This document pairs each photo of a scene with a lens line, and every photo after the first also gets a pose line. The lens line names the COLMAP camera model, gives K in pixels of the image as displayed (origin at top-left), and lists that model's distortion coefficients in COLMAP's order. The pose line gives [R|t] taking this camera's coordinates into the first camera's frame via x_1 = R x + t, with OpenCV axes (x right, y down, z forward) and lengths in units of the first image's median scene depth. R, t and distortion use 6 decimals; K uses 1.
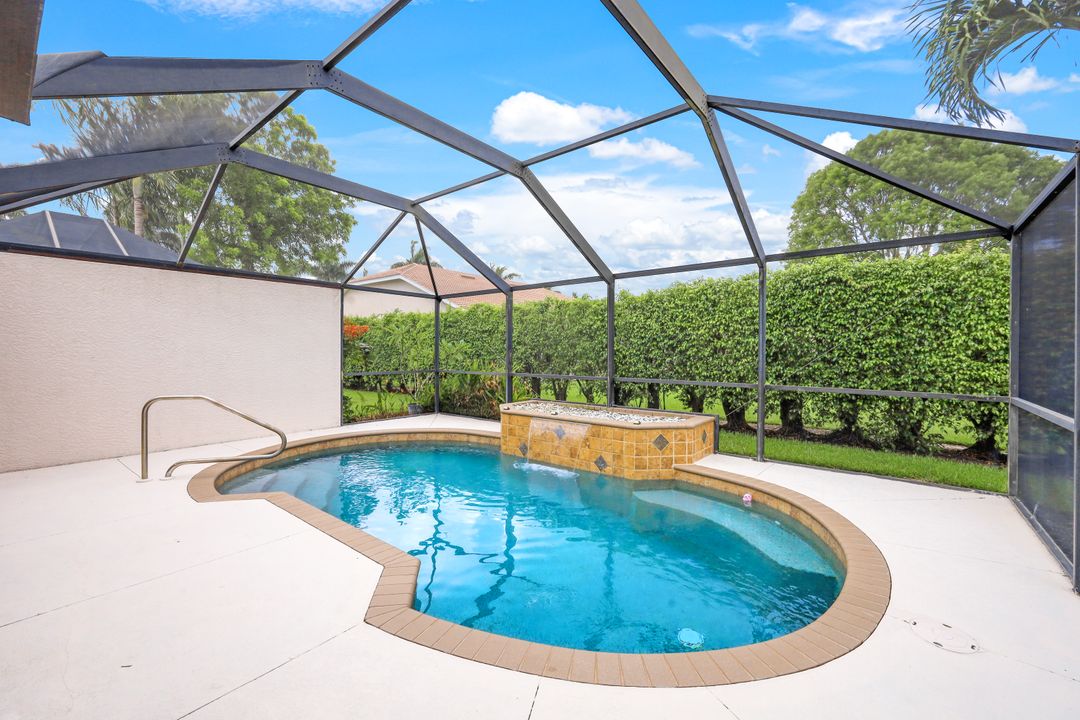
lens RADIAL K [[445.2, 0, 540.4], [0, 445.2, 355.0], [0, 0, 1]] dist [-0.002029, 0.000114]
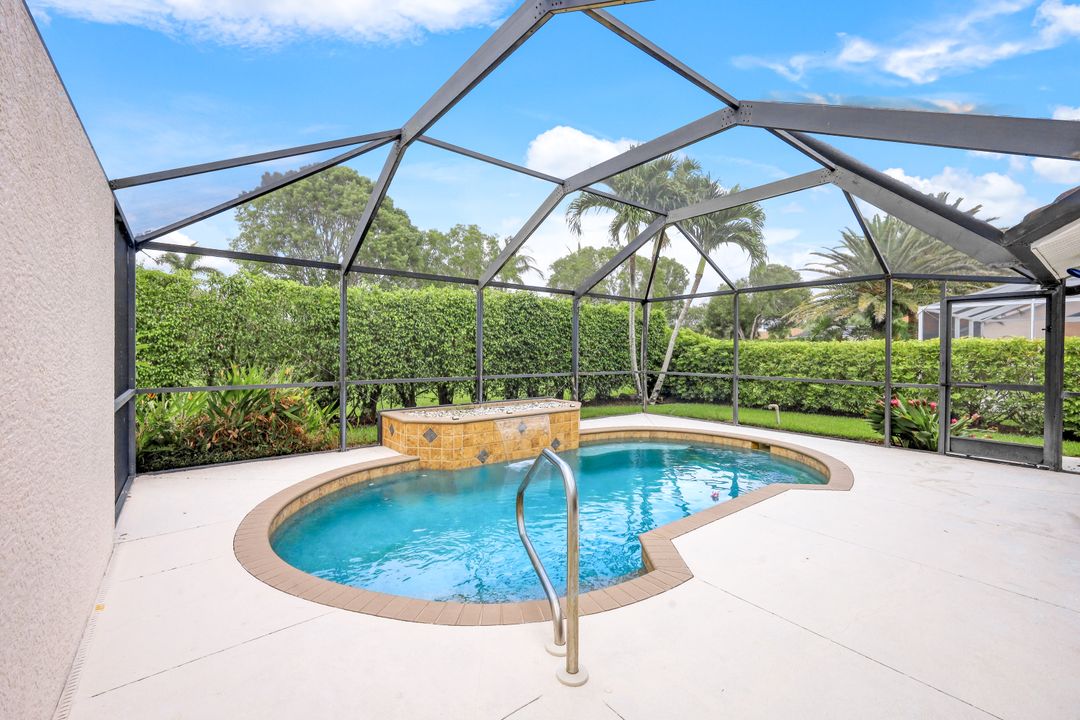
lens RADIAL K [[445.2, 0, 541.0], [0, 445.2, 351.9], [0, 0, 1]] dist [-0.002029, 0.000114]
pose [[0.219465, -0.008309, 0.975585, -0.939426], [0.004437, 0.999962, 0.007518, -0.018822], [-0.975610, 0.002679, 0.219494, 0.669583]]
